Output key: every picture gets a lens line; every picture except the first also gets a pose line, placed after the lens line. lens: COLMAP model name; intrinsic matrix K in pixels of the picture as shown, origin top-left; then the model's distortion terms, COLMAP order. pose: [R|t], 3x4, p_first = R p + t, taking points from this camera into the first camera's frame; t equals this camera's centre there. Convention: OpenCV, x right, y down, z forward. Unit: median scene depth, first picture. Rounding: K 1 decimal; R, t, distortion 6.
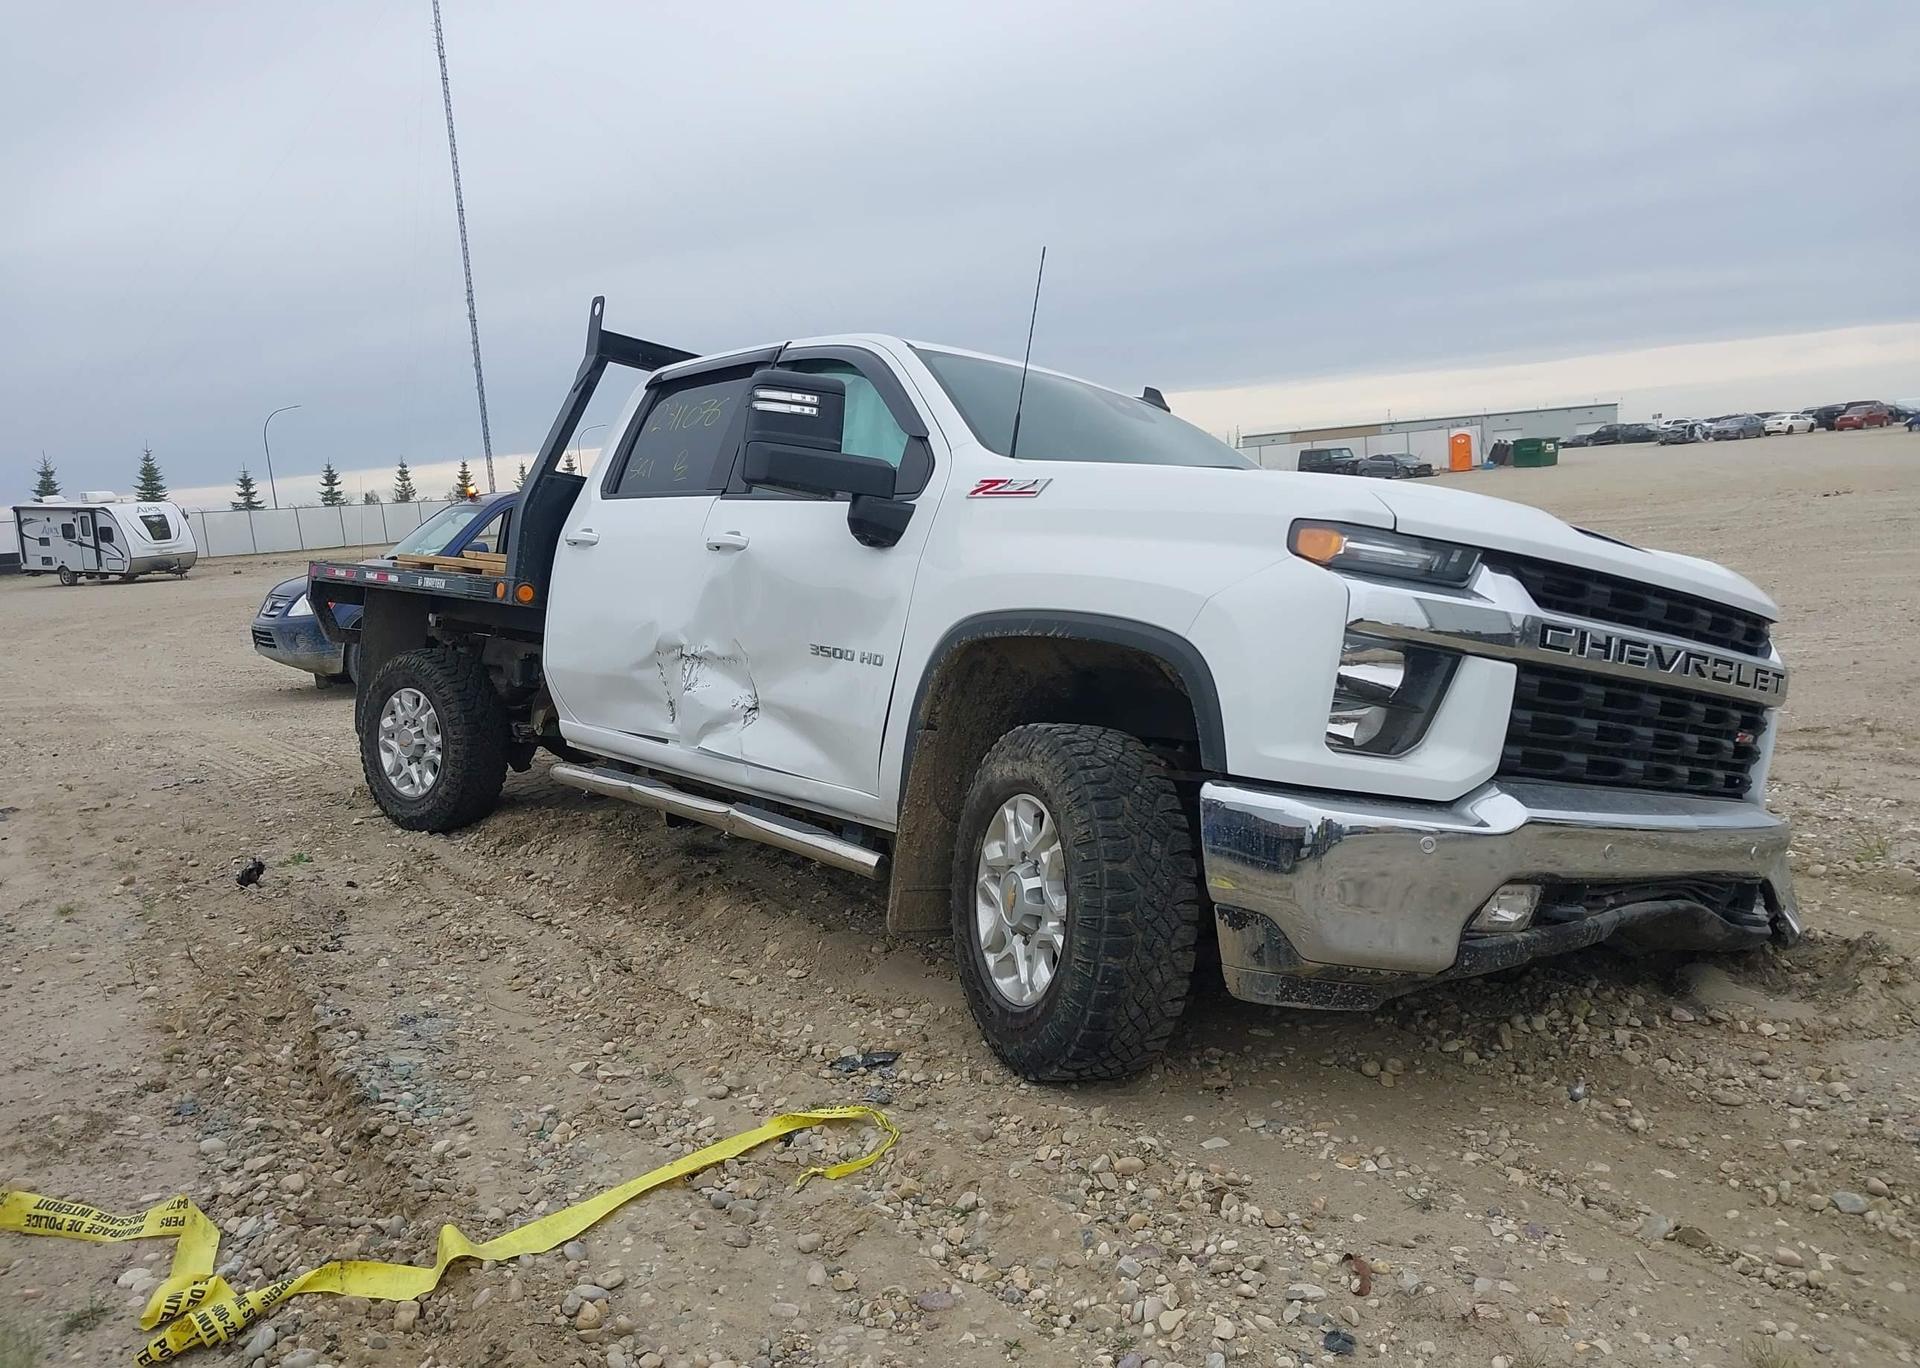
lens RADIAL K [[1509.9, 0, 962.1], [0, 1509.9, 696.8], [0, 0, 1]] dist [0.058126, -0.085002]
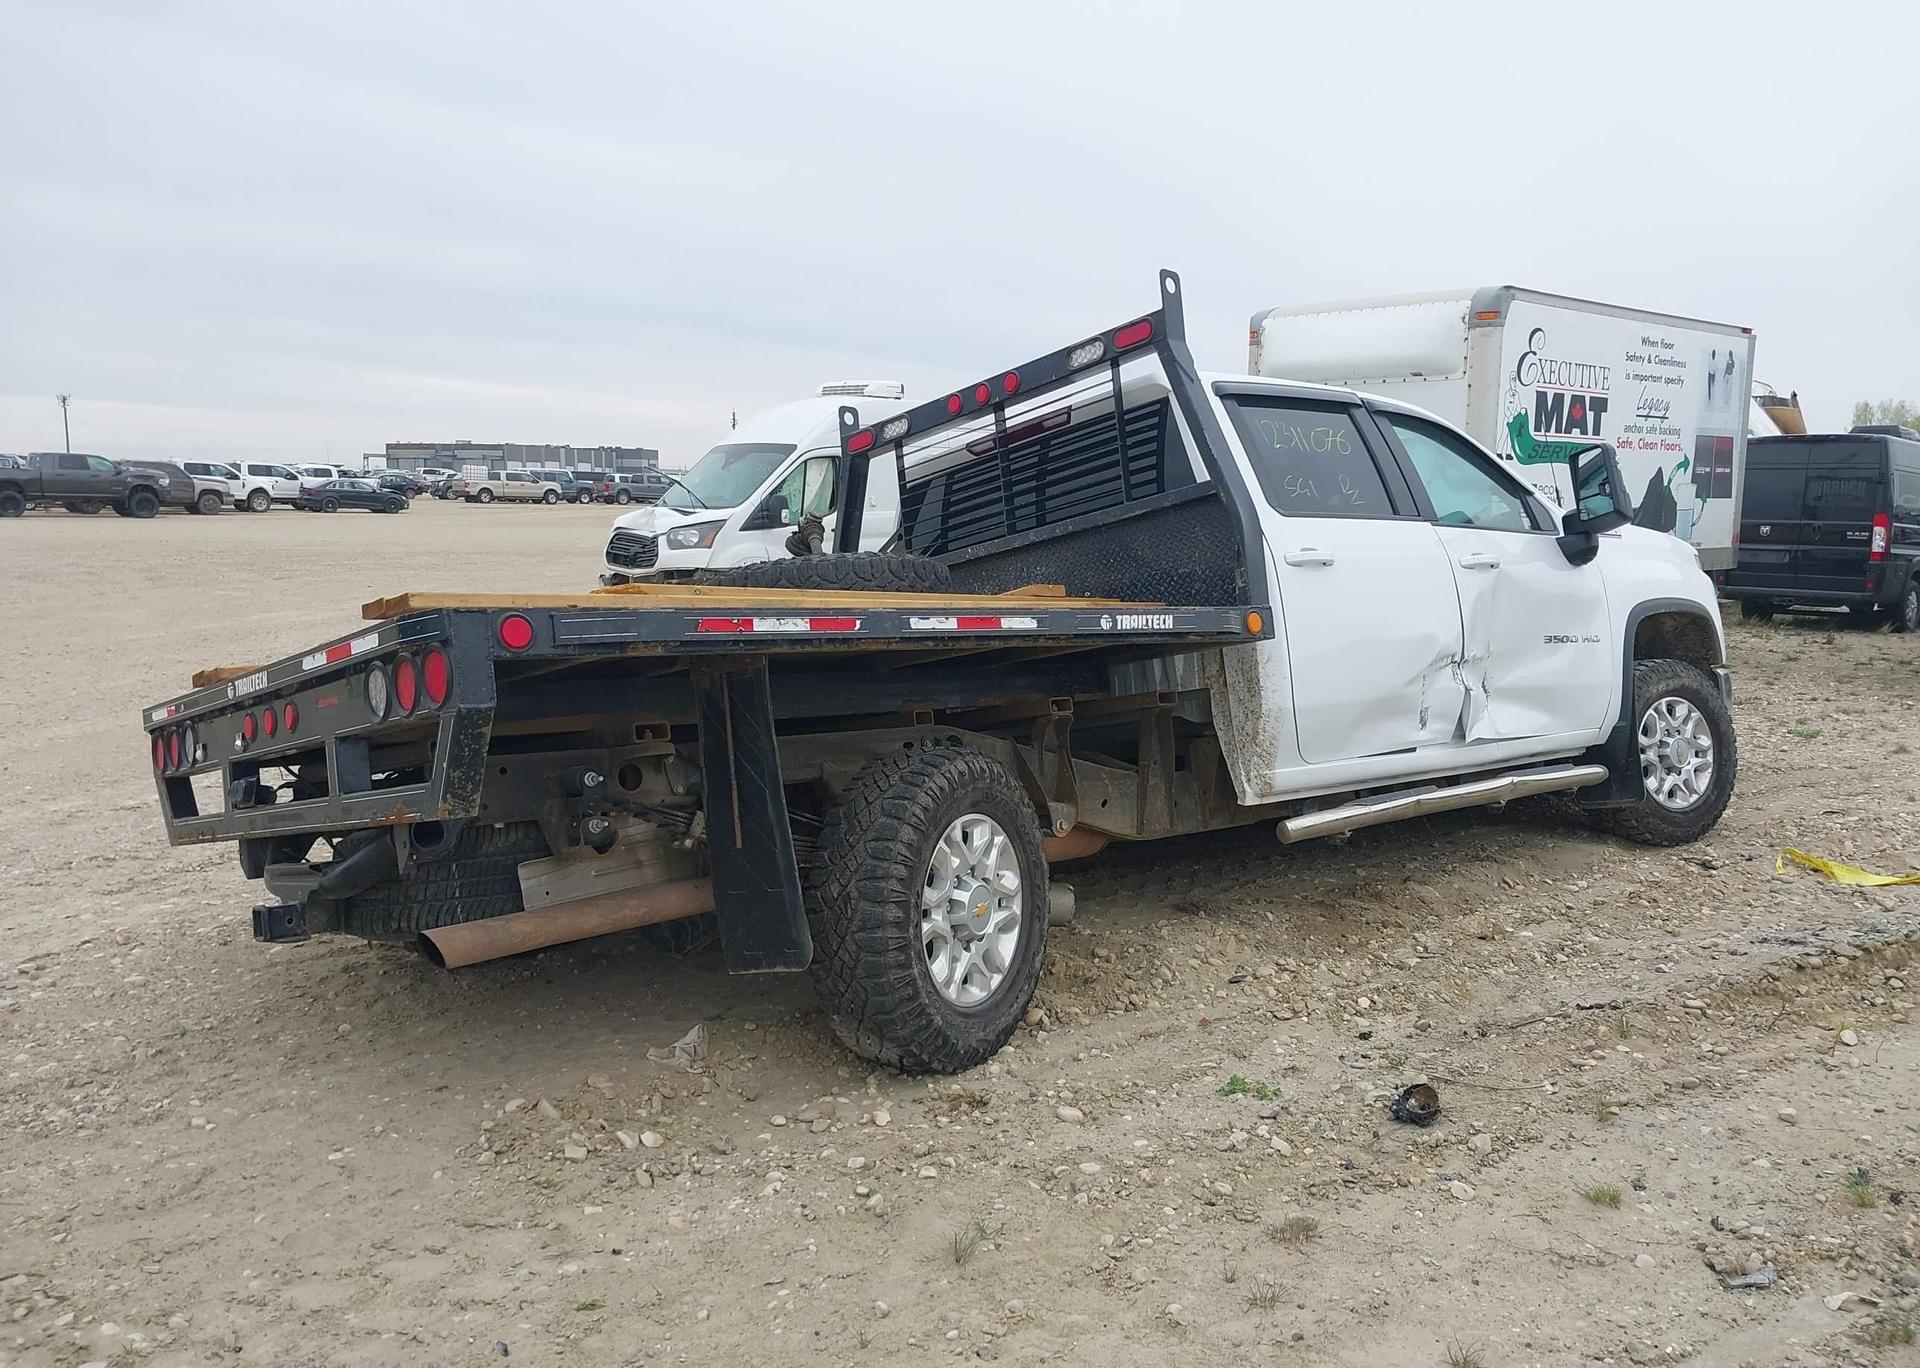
lens RADIAL K [[1509.9, 0, 956.7], [0, 1509.9, 683.5], [0, 0, 1]] dist [0.058126, -0.085002]
pose [[-0.054084, -0.055181, 0.997010, -1.565179], [0.119700, 0.990914, 0.061337, -0.152495], [-0.991336, 0.122659, -0.046988, 1.725493]]
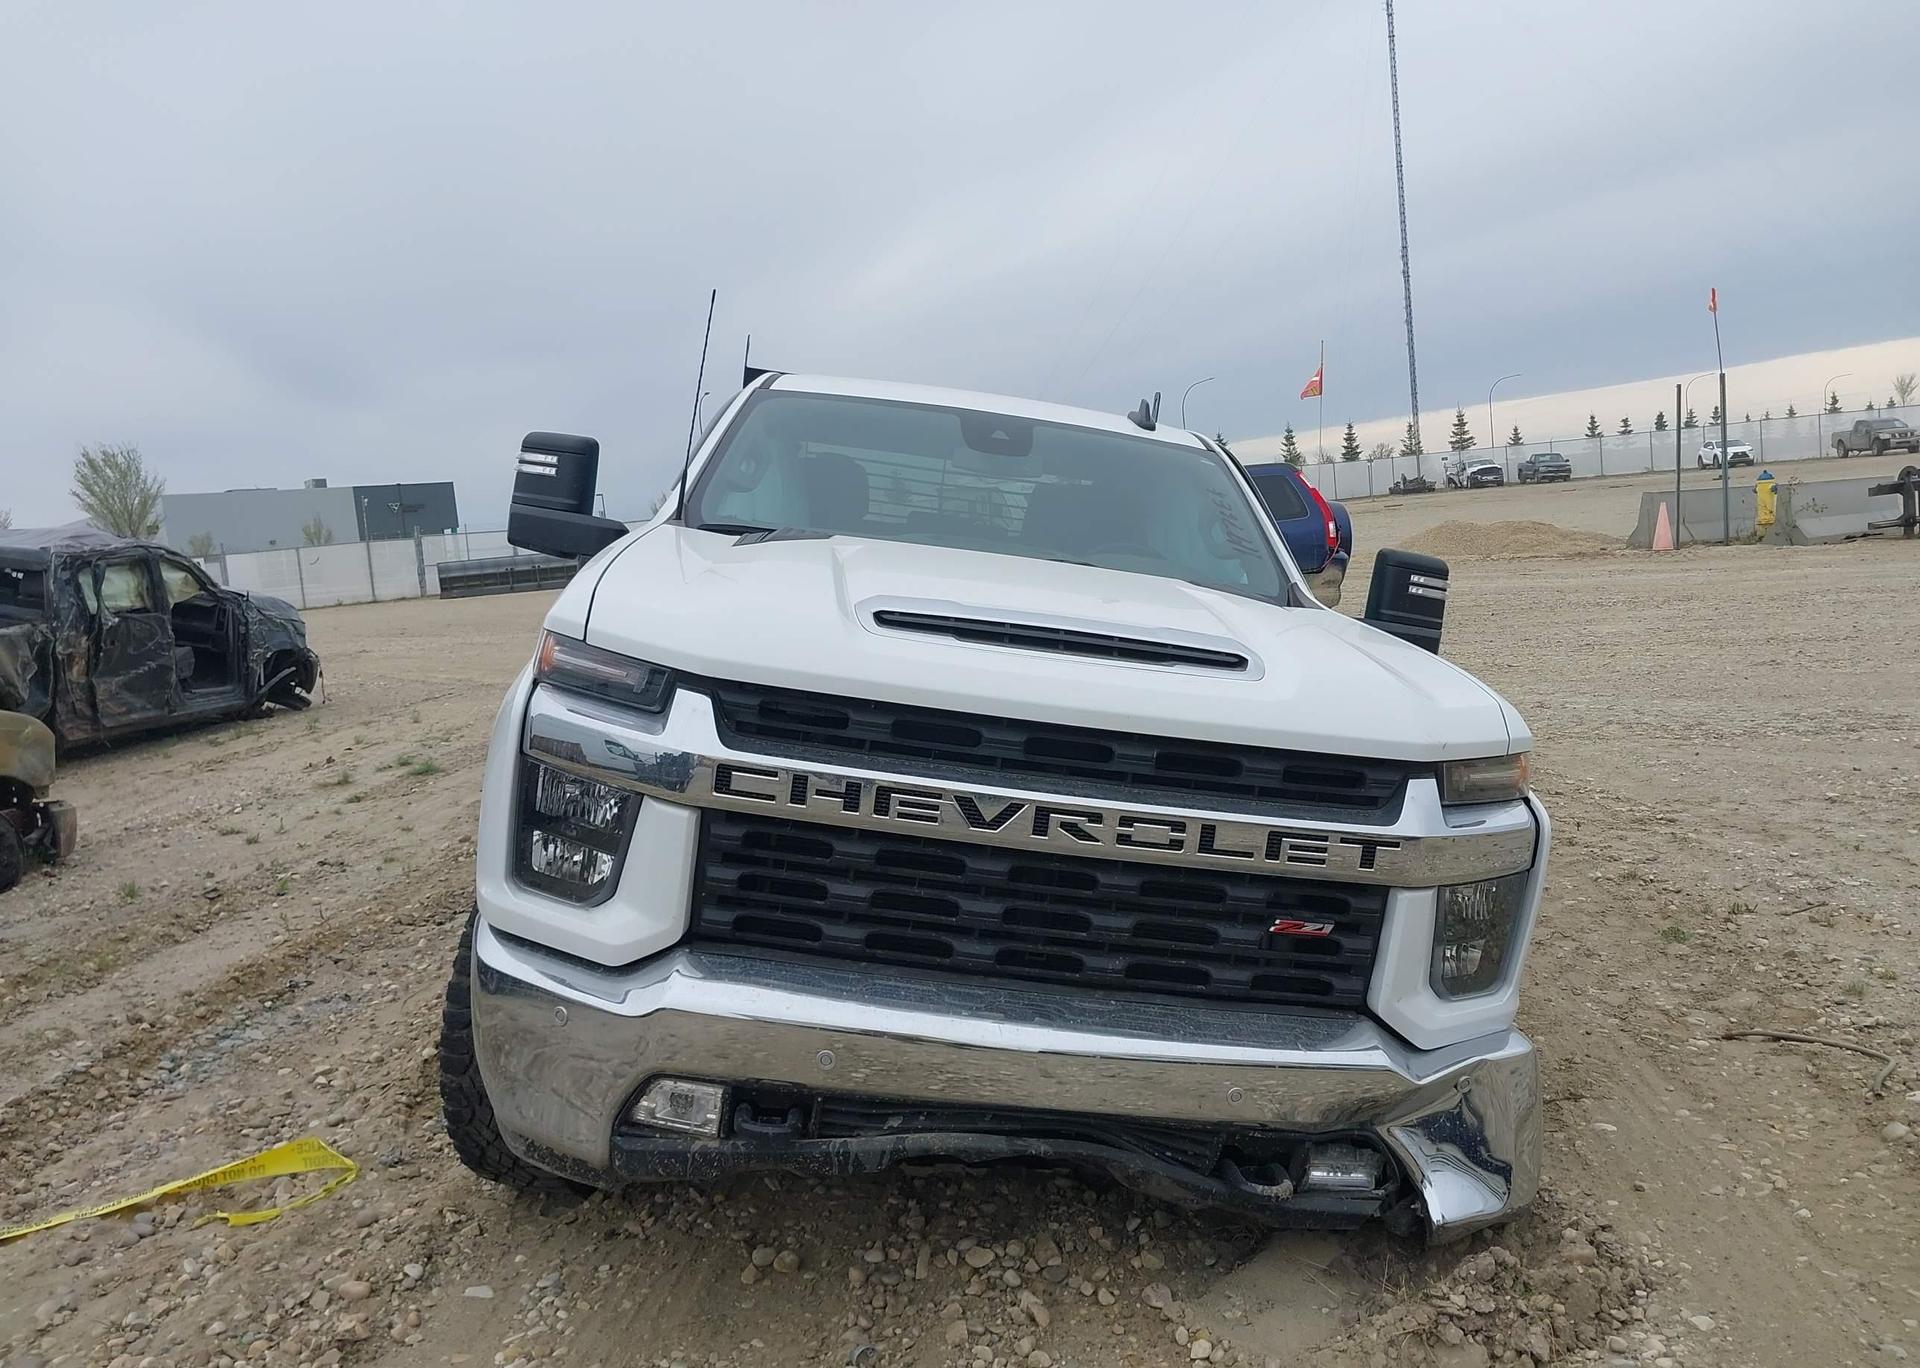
lens RADIAL K [[1509.9, 0, 958.5], [0, 1509.9, 693.9], [0, 0, 1]] dist [0.058126, -0.085002]
pose [[0.825302, 0.055285, -0.561978, 0.702020], [-0.039828, 0.998416, 0.039730, -0.091268], [0.563285, -0.010407, 0.826197, 0.315080]]
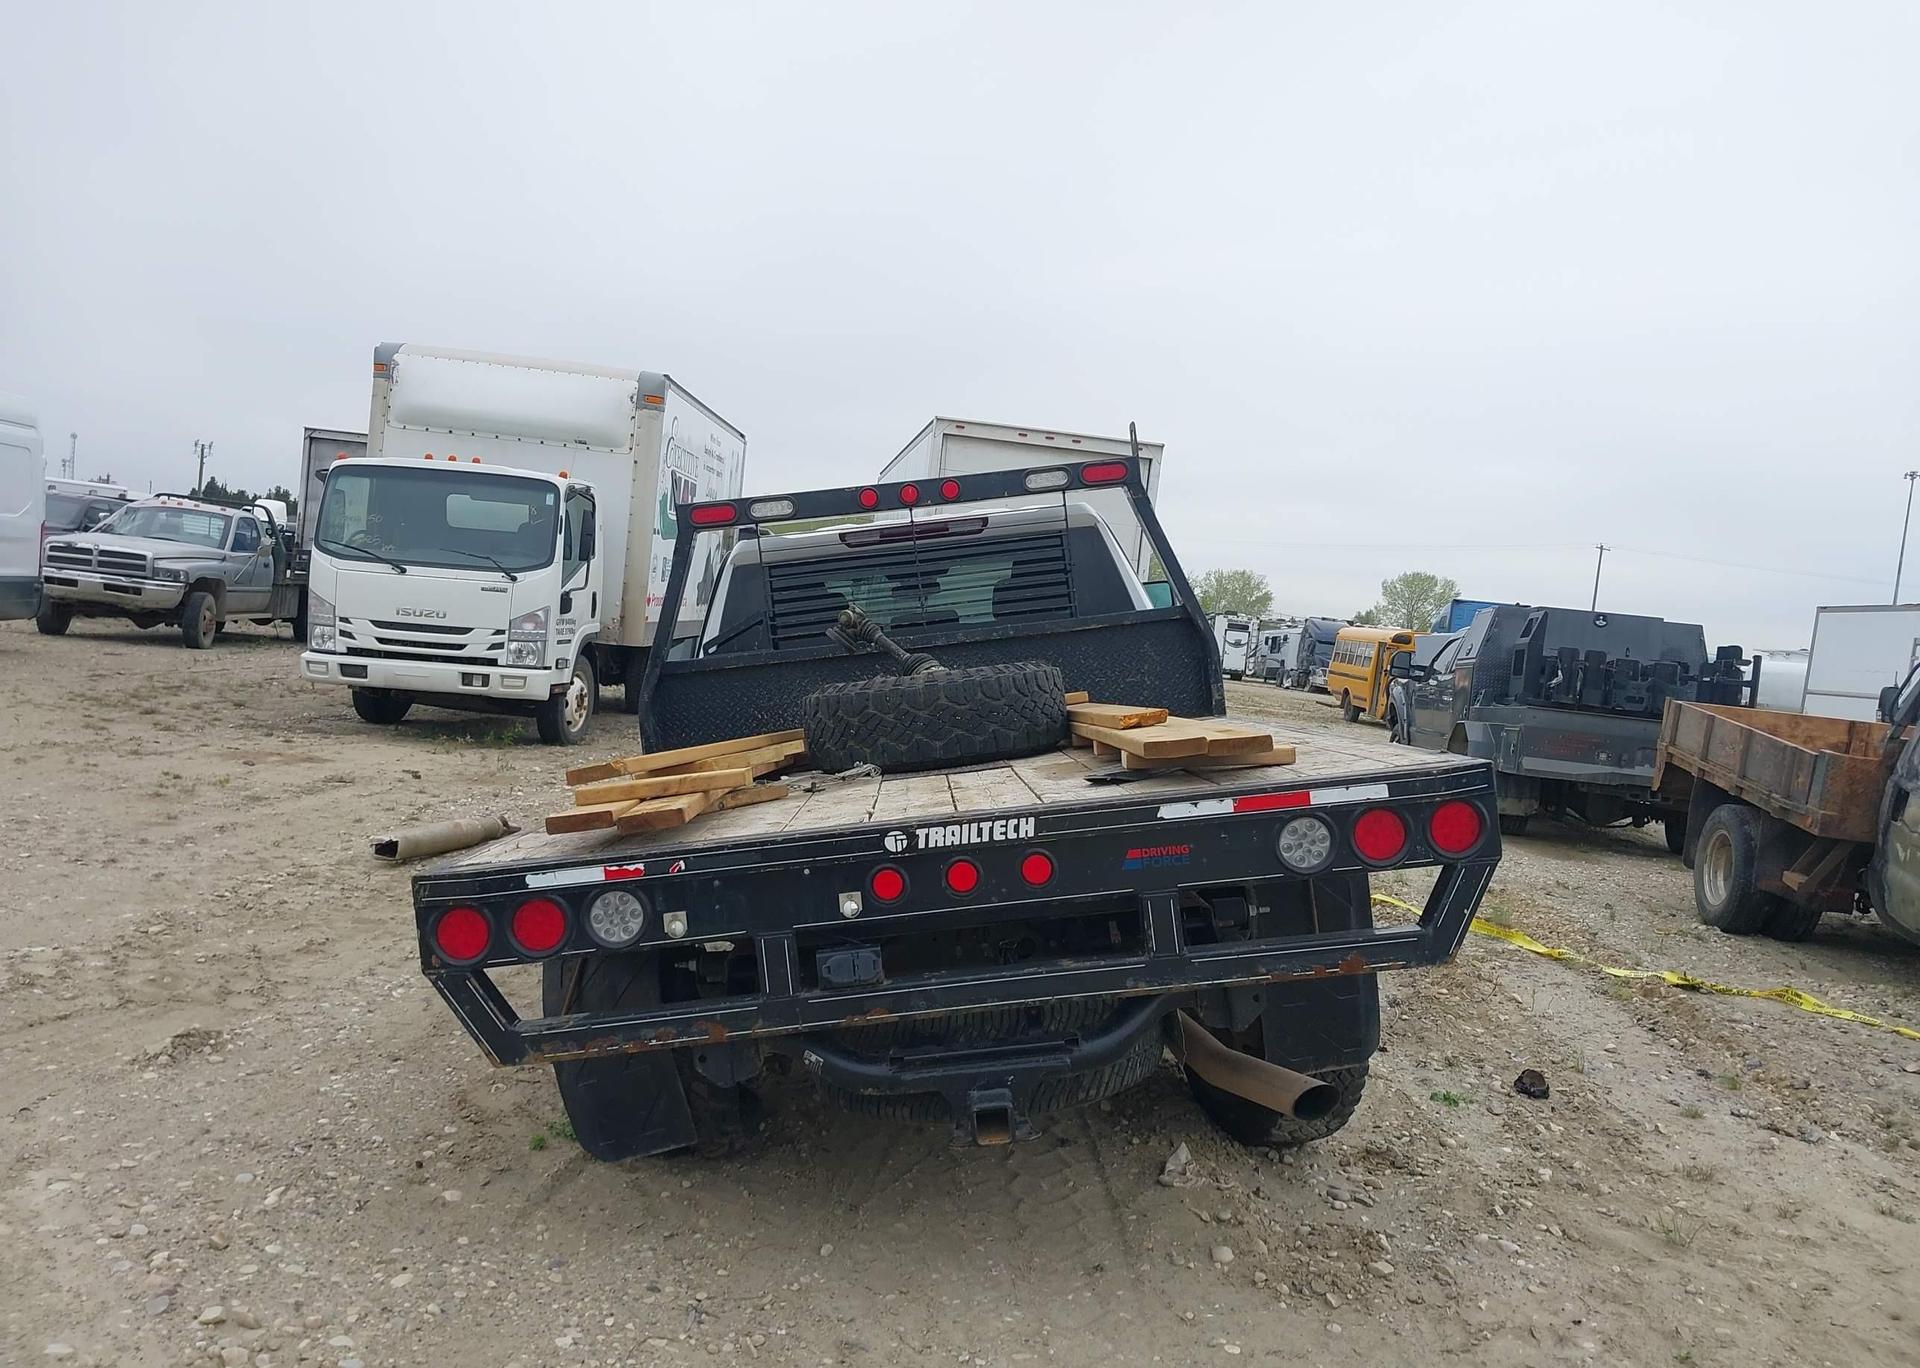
lens RADIAL K [[1509.9, 0, 966.9], [0, 1509.9, 675.4], [0, 0, 1]] dist [0.058126, -0.085002]
pose [[-0.806786, -0.042162, 0.589338, -1.056098], [0.026373, 0.993887, 0.107209, -0.306212], [-0.590255, 0.102038, -0.800742, 2.699447]]
